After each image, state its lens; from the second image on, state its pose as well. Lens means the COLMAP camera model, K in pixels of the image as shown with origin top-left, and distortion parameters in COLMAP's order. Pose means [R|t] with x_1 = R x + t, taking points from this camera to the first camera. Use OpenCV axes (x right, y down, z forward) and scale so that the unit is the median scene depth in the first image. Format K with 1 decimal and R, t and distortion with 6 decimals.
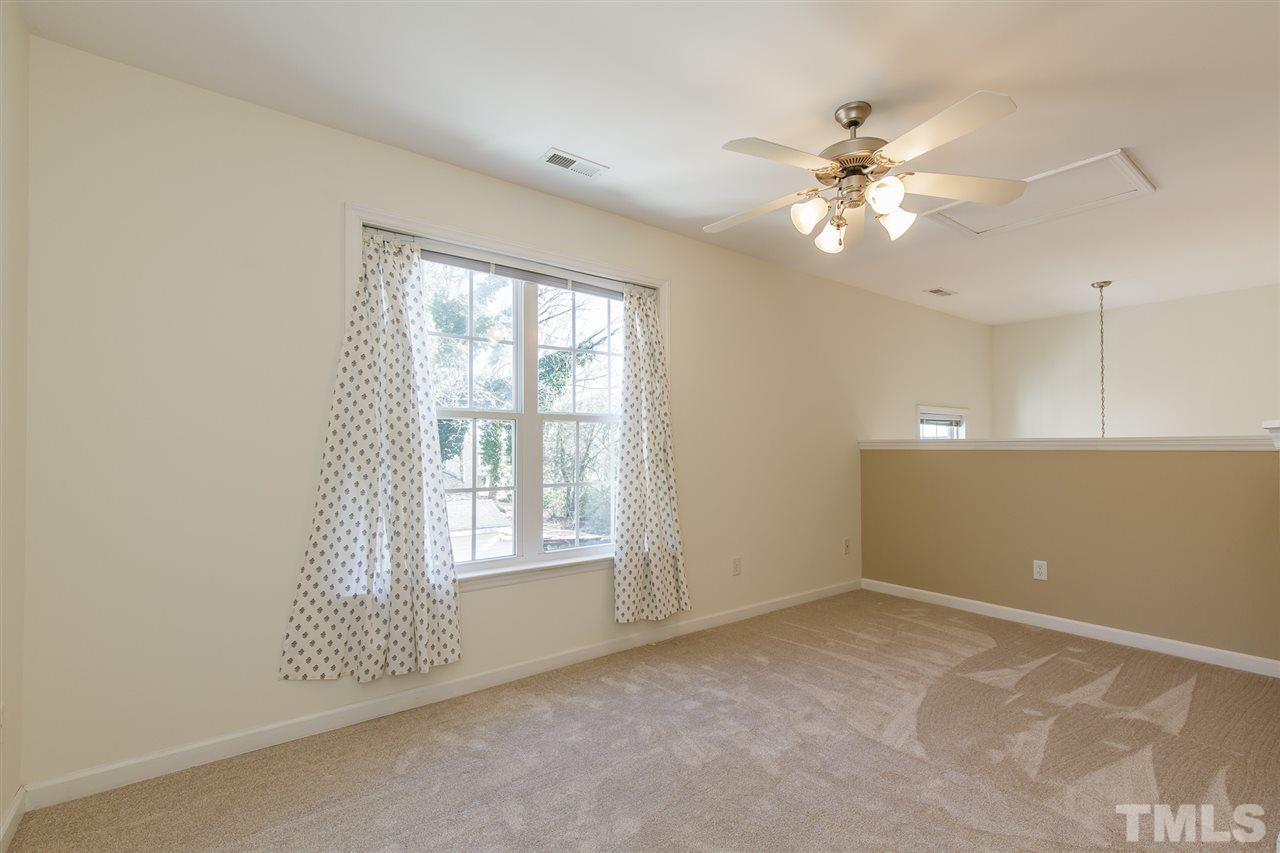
lens RADIAL K [[587.0, 0, 657.0], [0, 587.0, 425.1], [0, 0, 1]] dist [-0.001363, -0.000481]
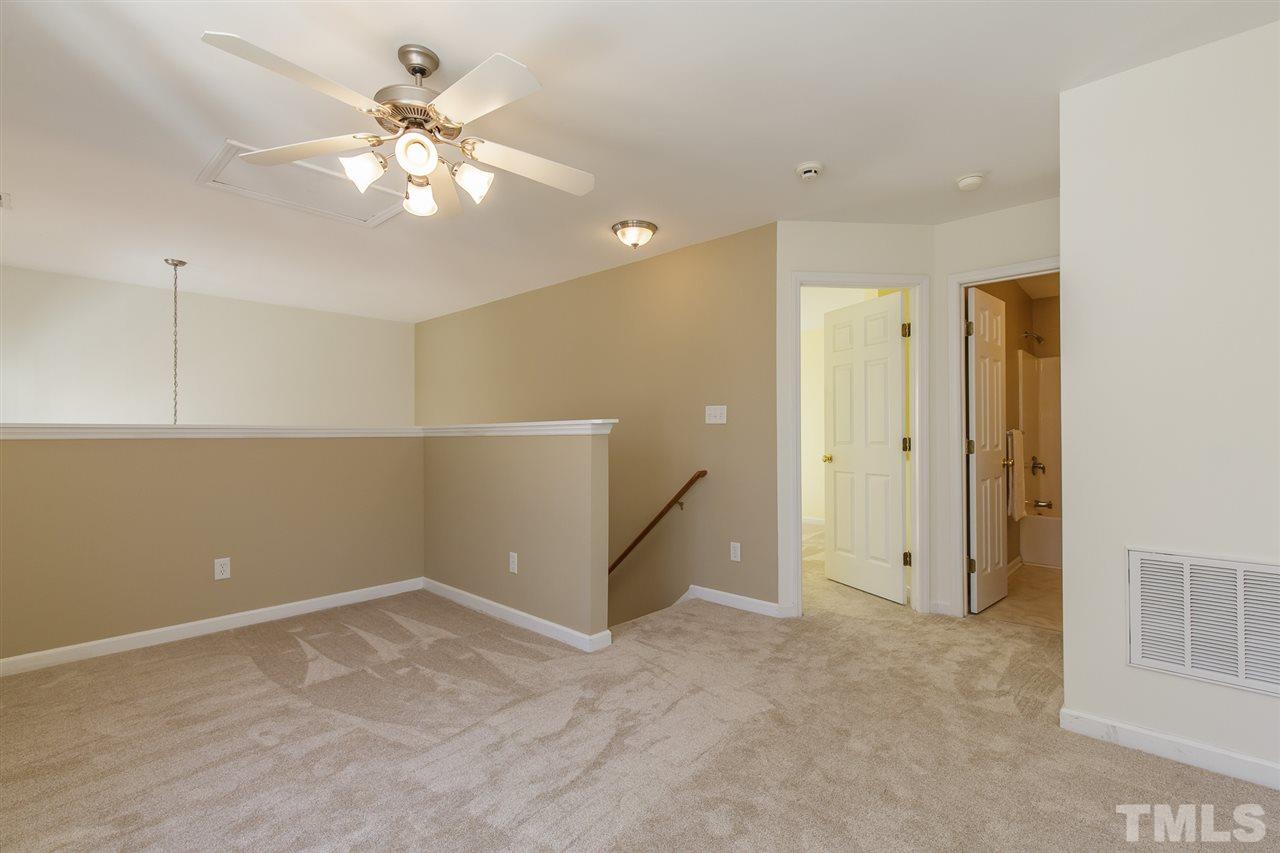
lens RADIAL K [[587.0, 0, 657.0], [0, 587.0, 425.1], [0, 0, 1]] dist [-0.001363, -0.000481]
pose [[-0.183682, 0.011171, 0.982922, -0.506778], [-0.032151, 0.999332, -0.017366, 0.019400], [-0.982460, -0.034792, -0.183200, 0.669206]]
